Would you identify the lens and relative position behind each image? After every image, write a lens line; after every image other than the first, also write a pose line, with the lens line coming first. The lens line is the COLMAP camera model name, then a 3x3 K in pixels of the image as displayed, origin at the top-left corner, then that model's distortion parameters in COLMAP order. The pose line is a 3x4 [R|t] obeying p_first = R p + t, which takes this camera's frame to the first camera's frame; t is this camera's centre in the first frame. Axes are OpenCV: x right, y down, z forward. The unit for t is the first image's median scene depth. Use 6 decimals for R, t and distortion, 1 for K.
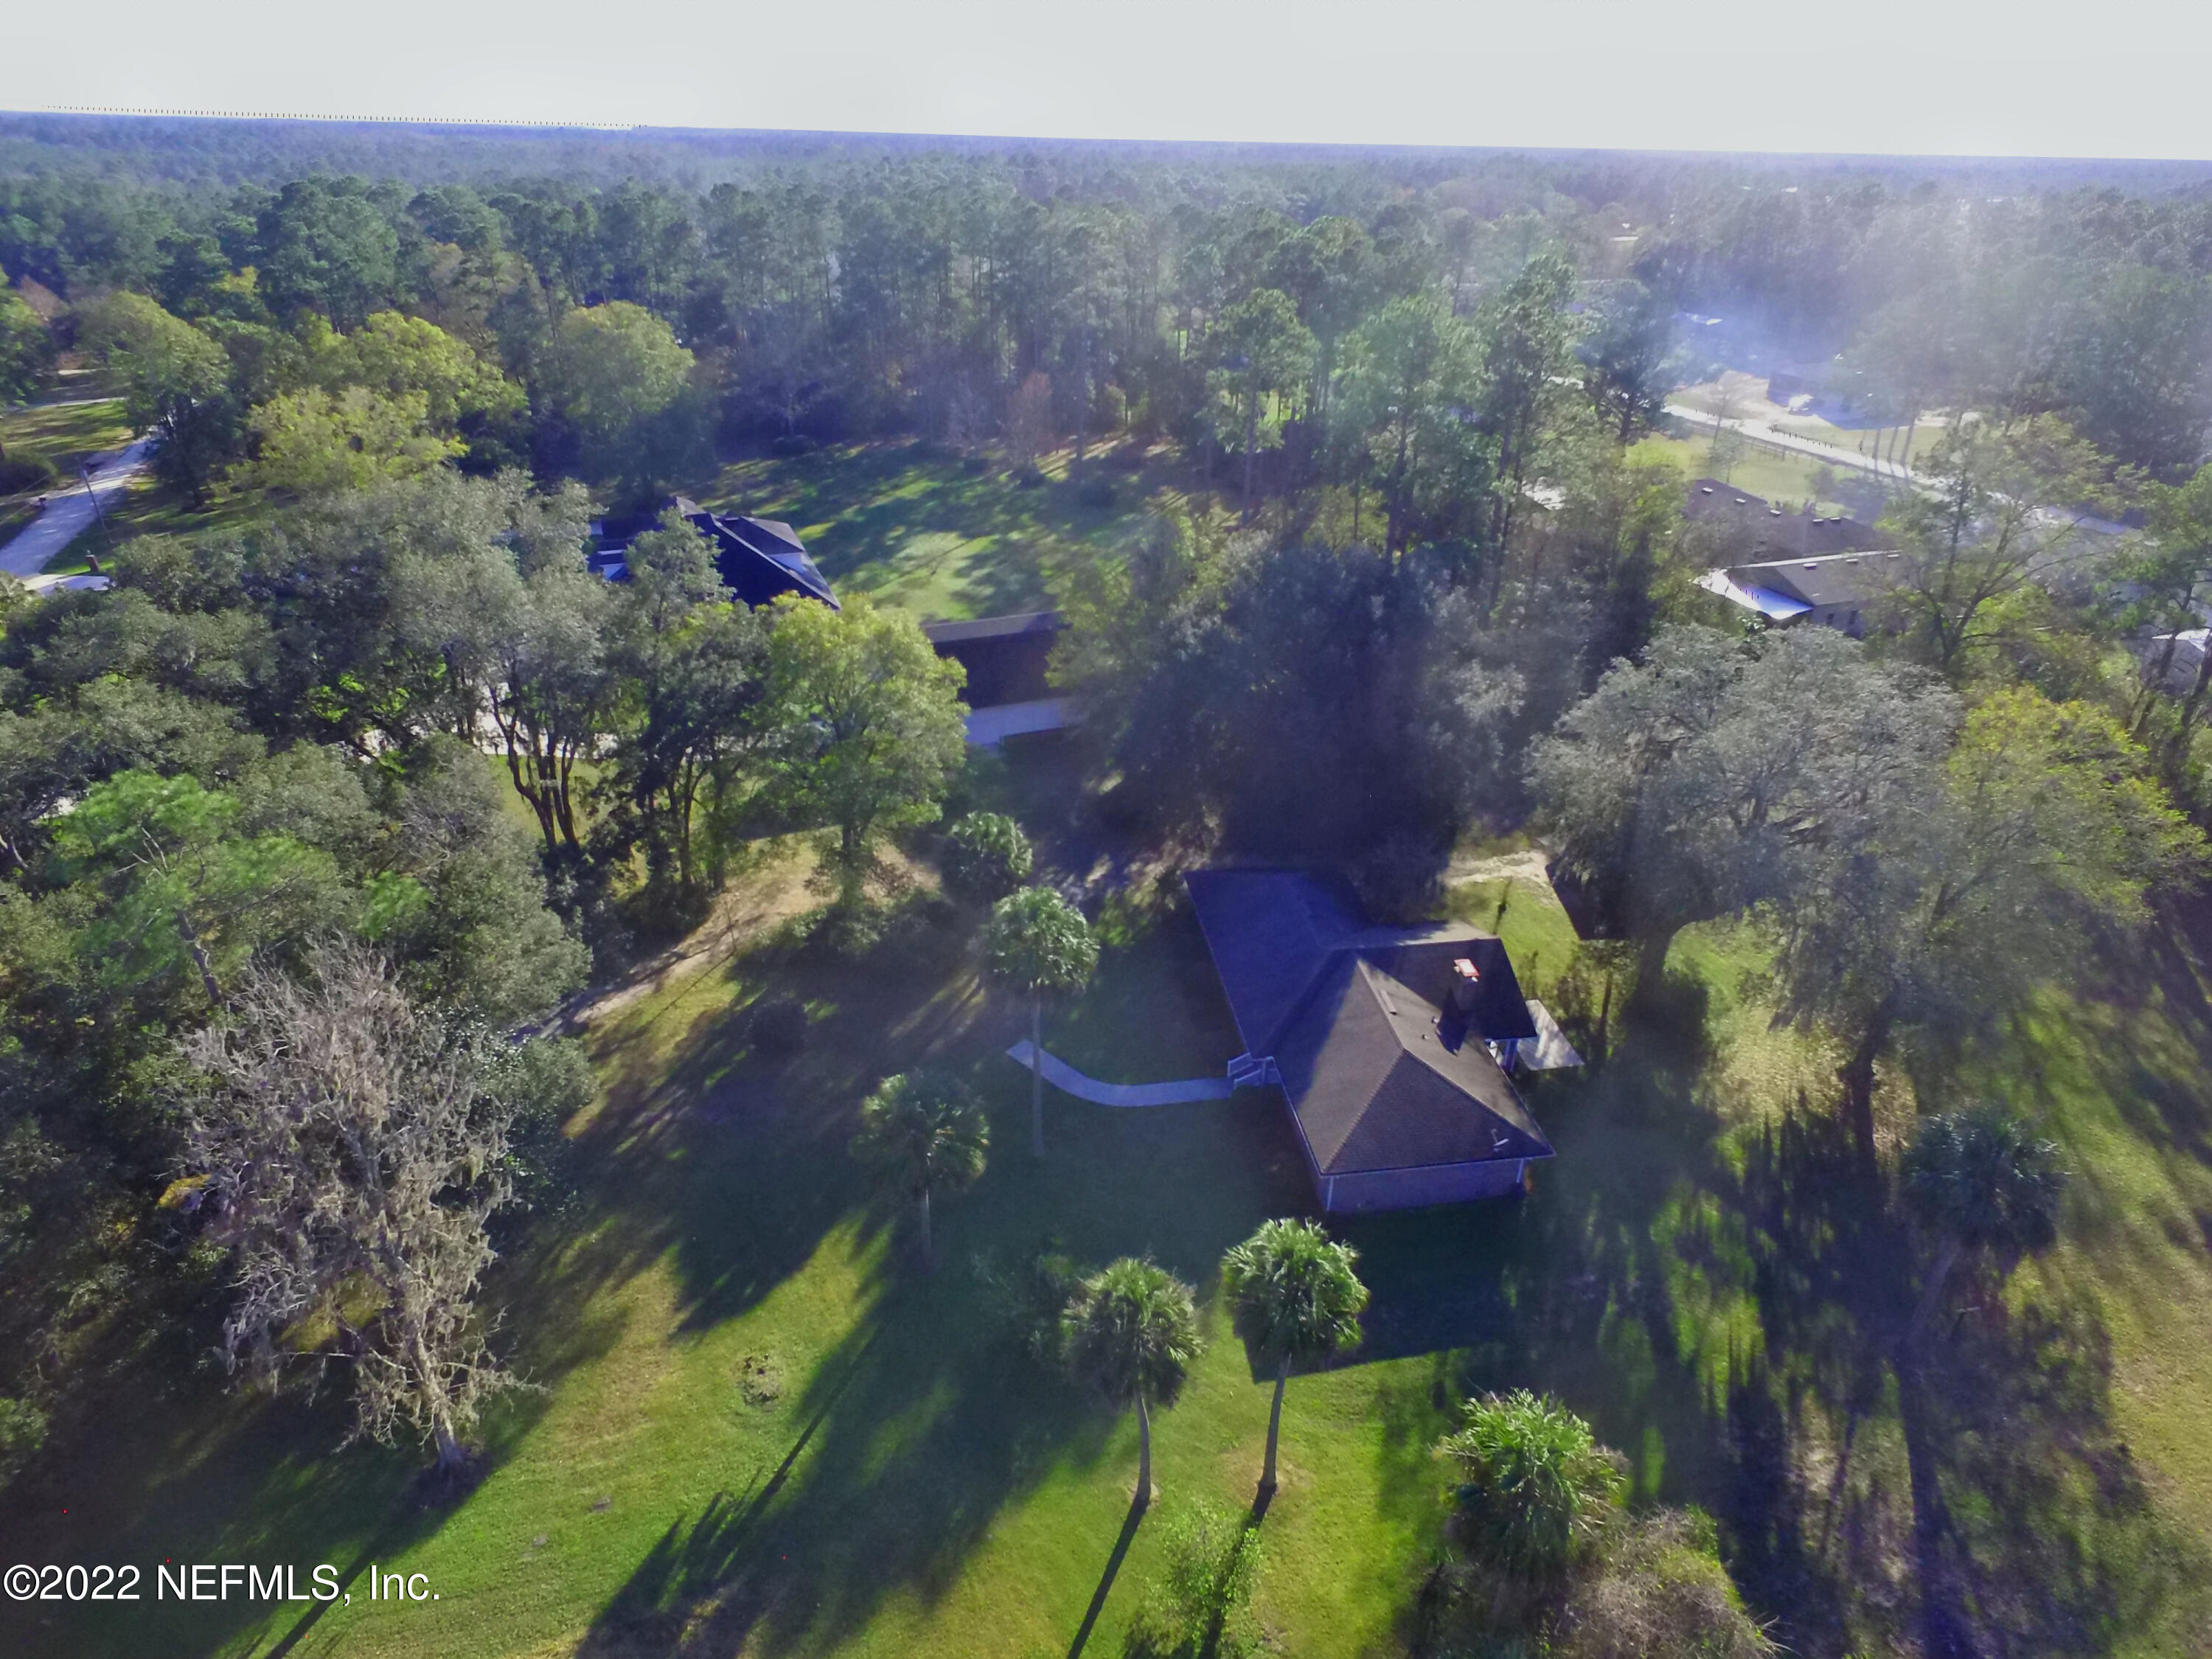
lens RADIAL K [[1276.7, 0, 1115.6], [0, 1276.7, 850.5], [0, 0, 1]] dist [-0.018258, 0.013883]
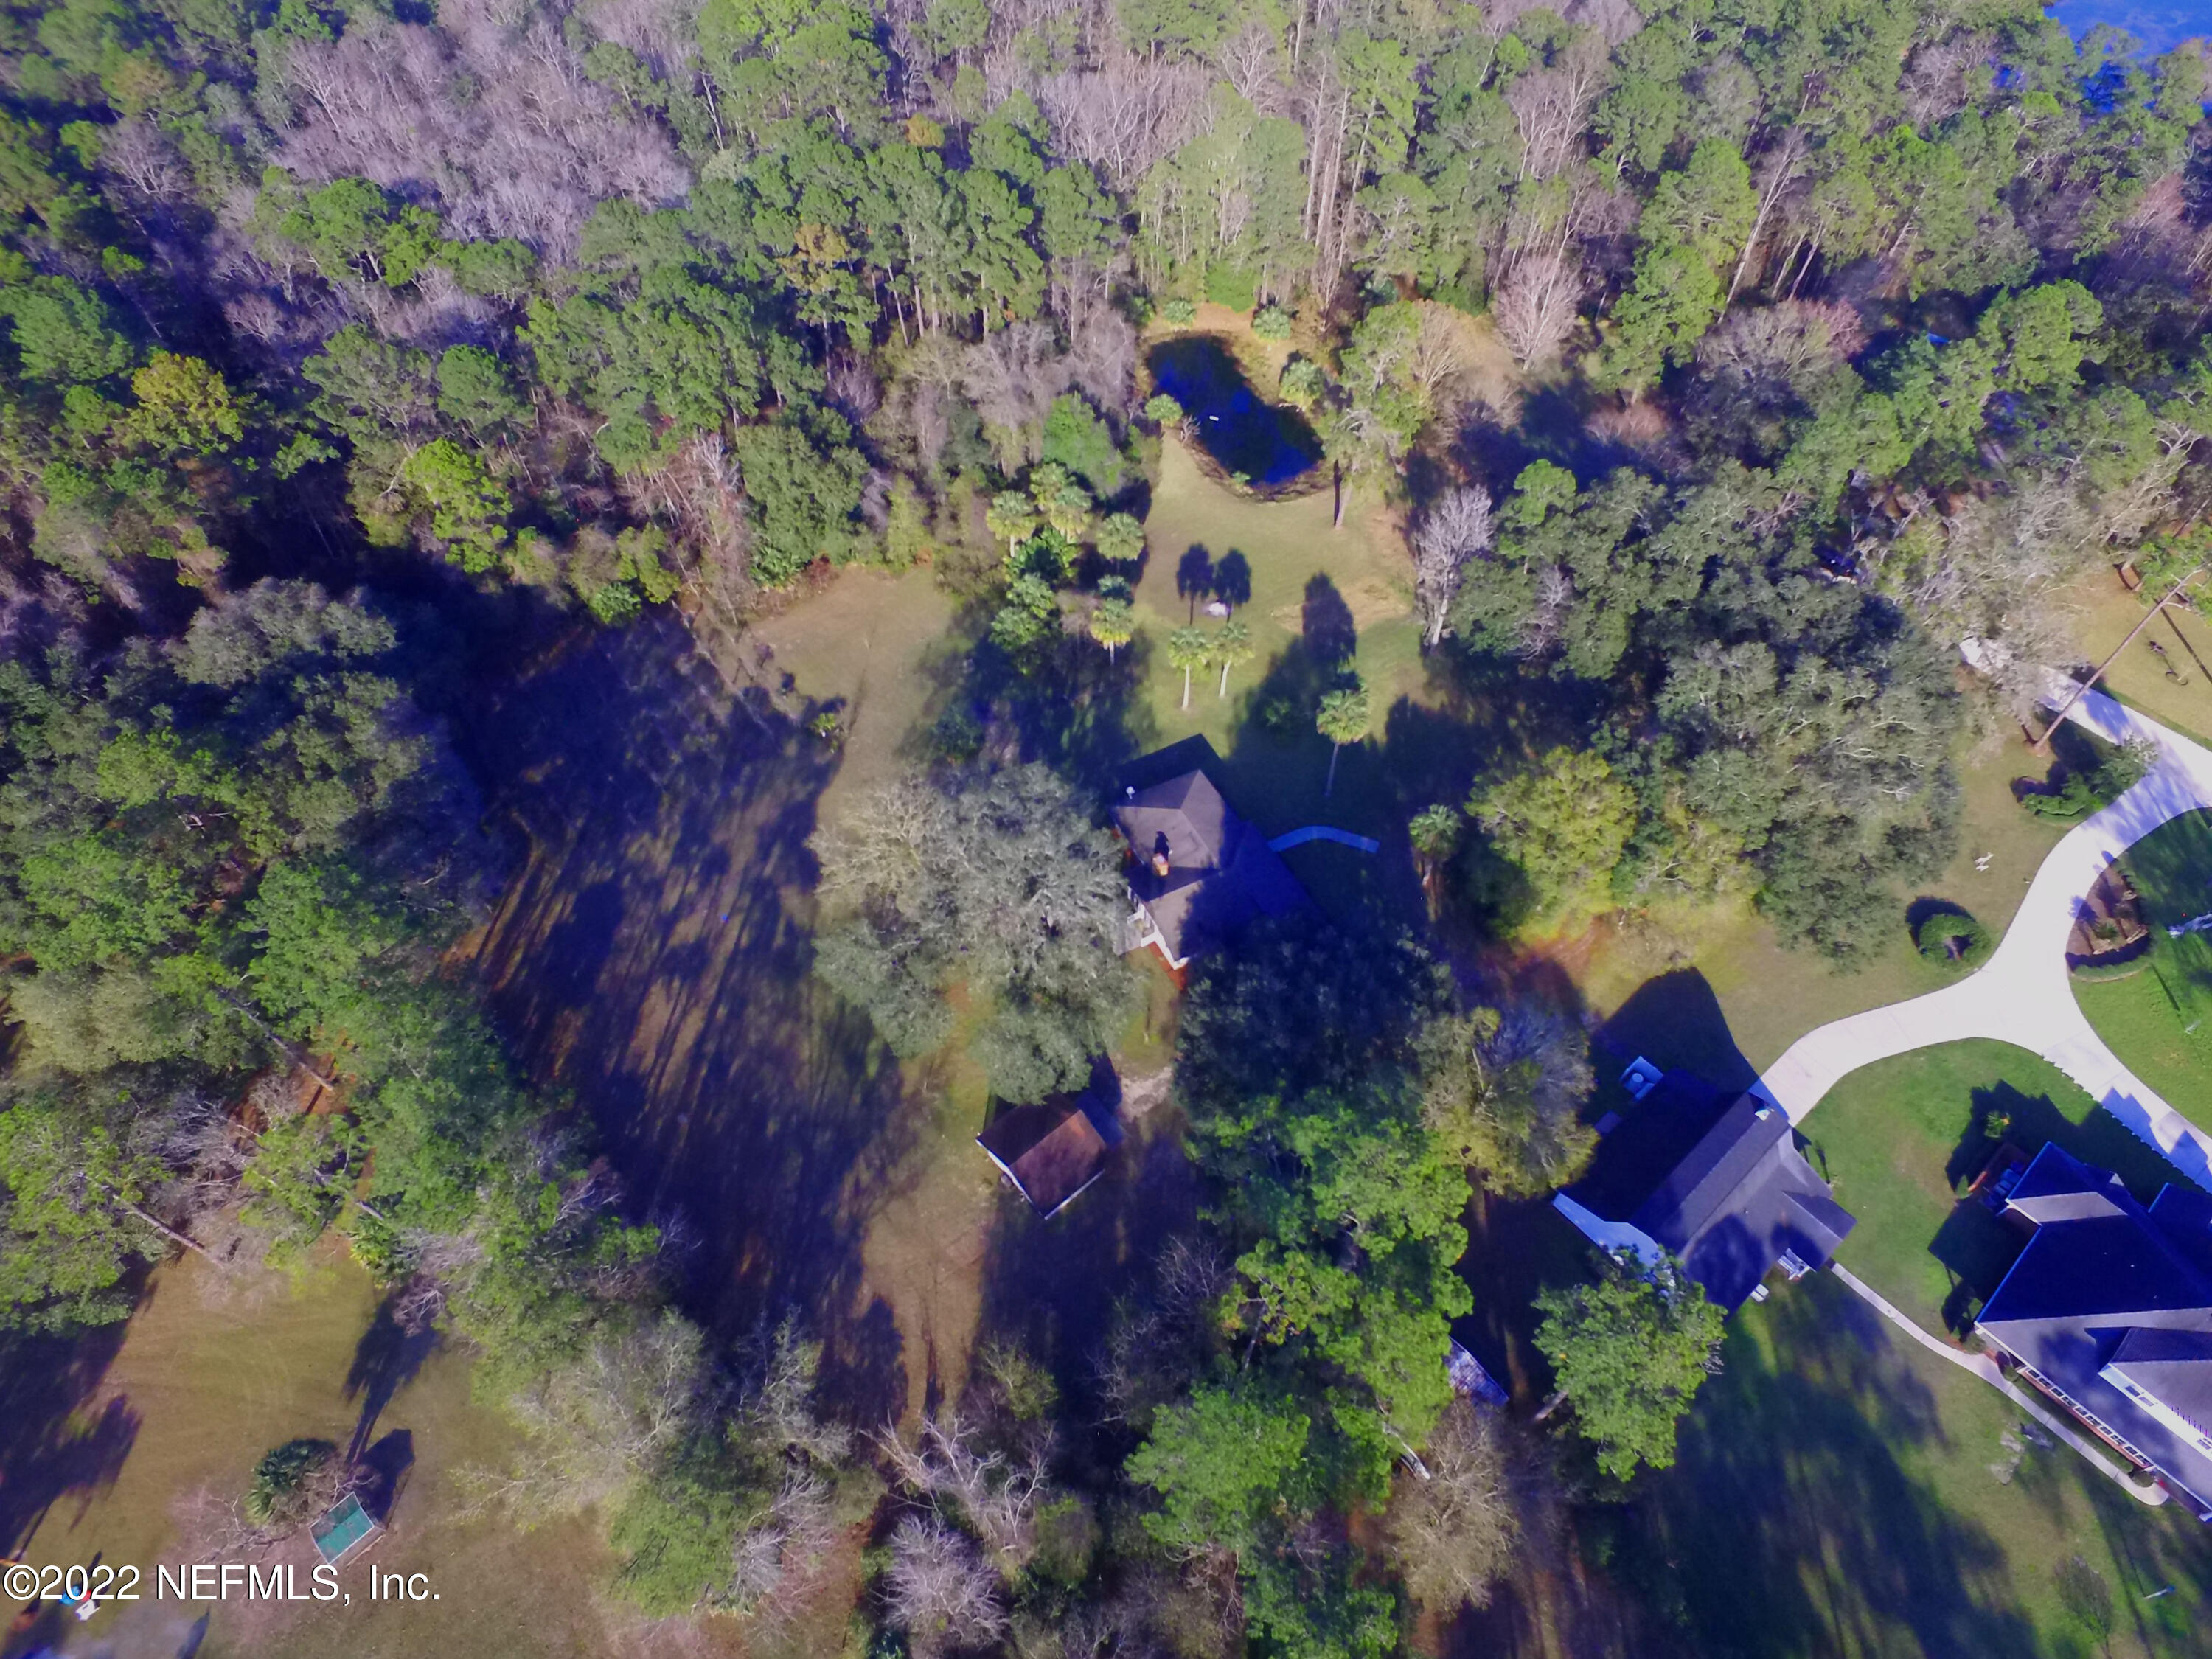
lens RADIAL K [[1276.7, 0, 1125.6], [0, 1276.7, 836.7], [0, 0, 1]] dist [-0.018258, 0.013883]
pose [[-0.942956, 0.243020, -0.227543, 0.662230], [-0.184624, 0.187032, 0.964849, -1.514028], [0.277035, 0.951820, -0.131496, 1.072433]]
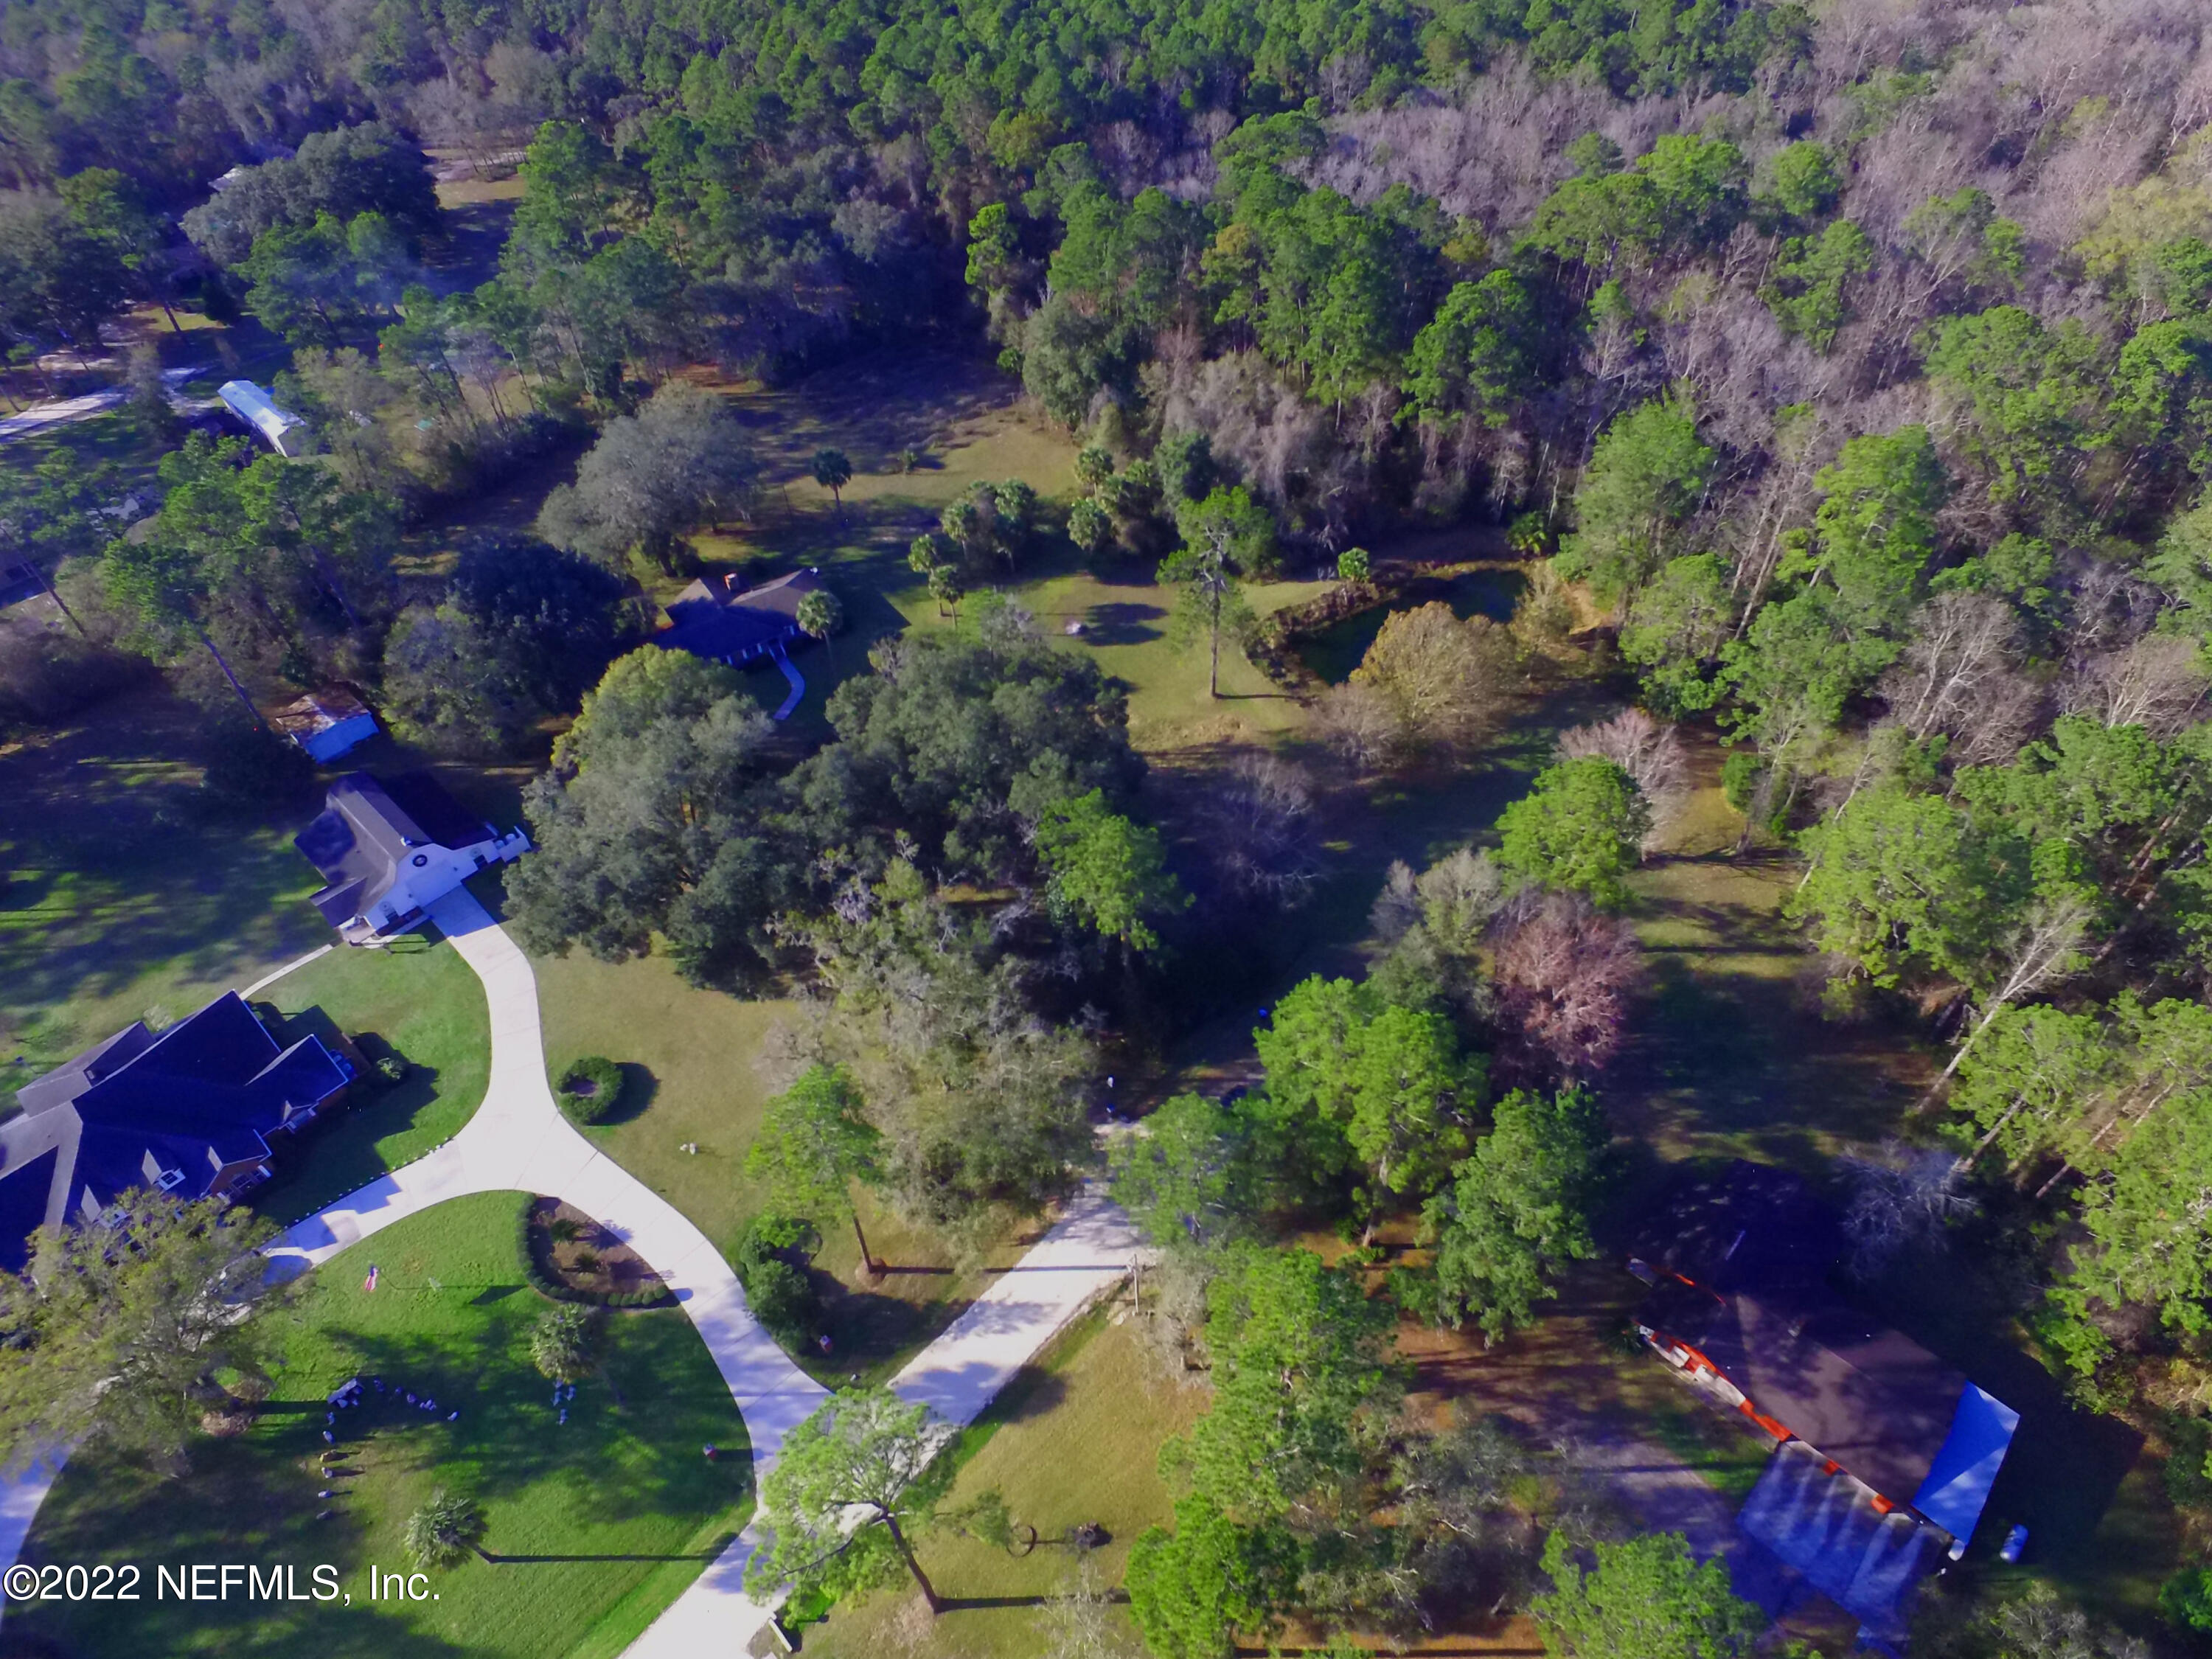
lens RADIAL K [[1276.7, 0, 1122.9], [0, 1276.7, 824.6], [0, 0, 1]] dist [-0.018258, 0.013883]
pose [[-0.431270, -0.642680, 0.633221, -1.803234], [0.465551, 0.442671, 0.766358, -1.154532], [-0.772831, 0.625304, 0.108290, 0.379041]]
